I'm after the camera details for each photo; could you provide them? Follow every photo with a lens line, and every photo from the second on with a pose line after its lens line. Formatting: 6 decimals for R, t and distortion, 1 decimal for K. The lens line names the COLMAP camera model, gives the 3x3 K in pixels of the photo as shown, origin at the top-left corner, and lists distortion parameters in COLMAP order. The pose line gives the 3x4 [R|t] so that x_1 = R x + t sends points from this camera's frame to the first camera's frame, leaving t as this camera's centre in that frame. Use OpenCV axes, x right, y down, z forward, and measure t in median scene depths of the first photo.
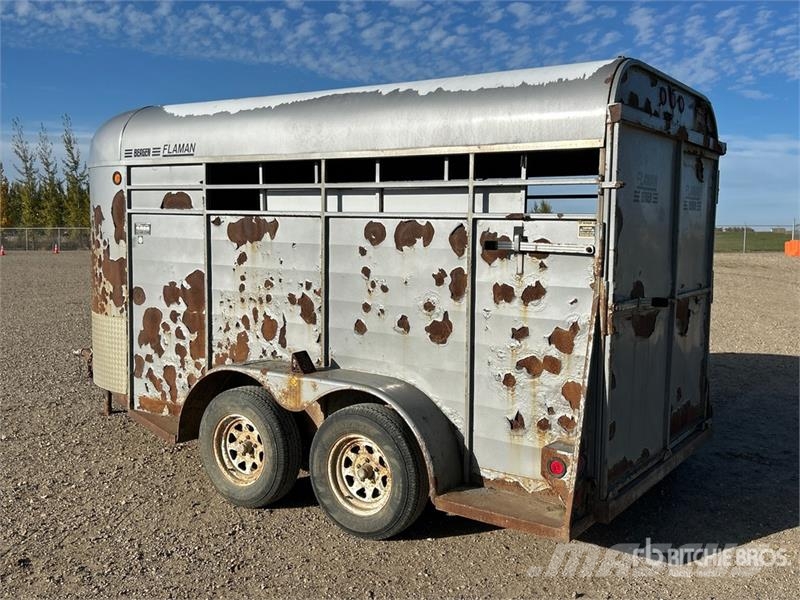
lens RADIAL K [[634.5, 0, 449.7], [0, 634.5, 291.7], [0, 0, 1]] dist [0.100720, -0.164552]
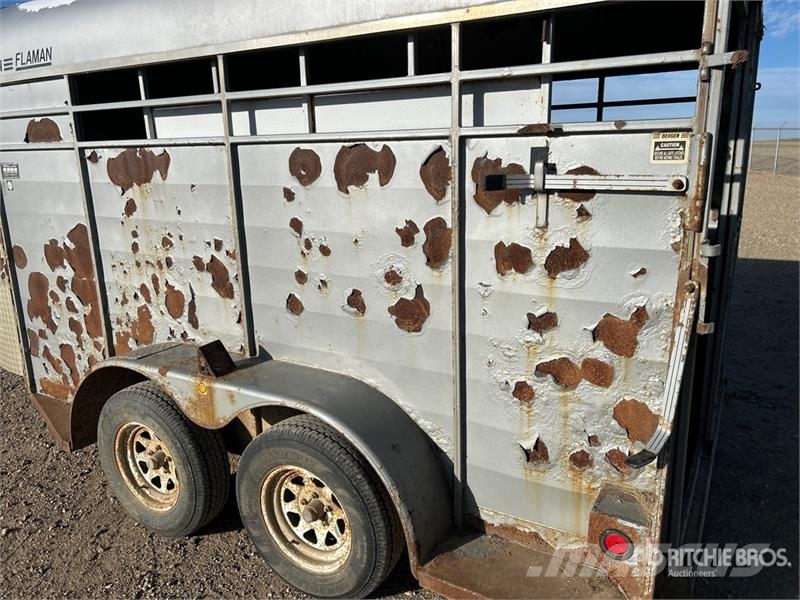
lens RADIAL K [[514.8, 0, 412.6], [0, 514.8, 275.1], [0, 0, 1]] dist [0.041605, -0.050631]
pose [[0.998649, -0.045230, 0.025582, -0.024743], [0.041371, 0.989950, 0.135233, -0.048315], [-0.031441, -0.133992, 0.990484, 0.450692]]
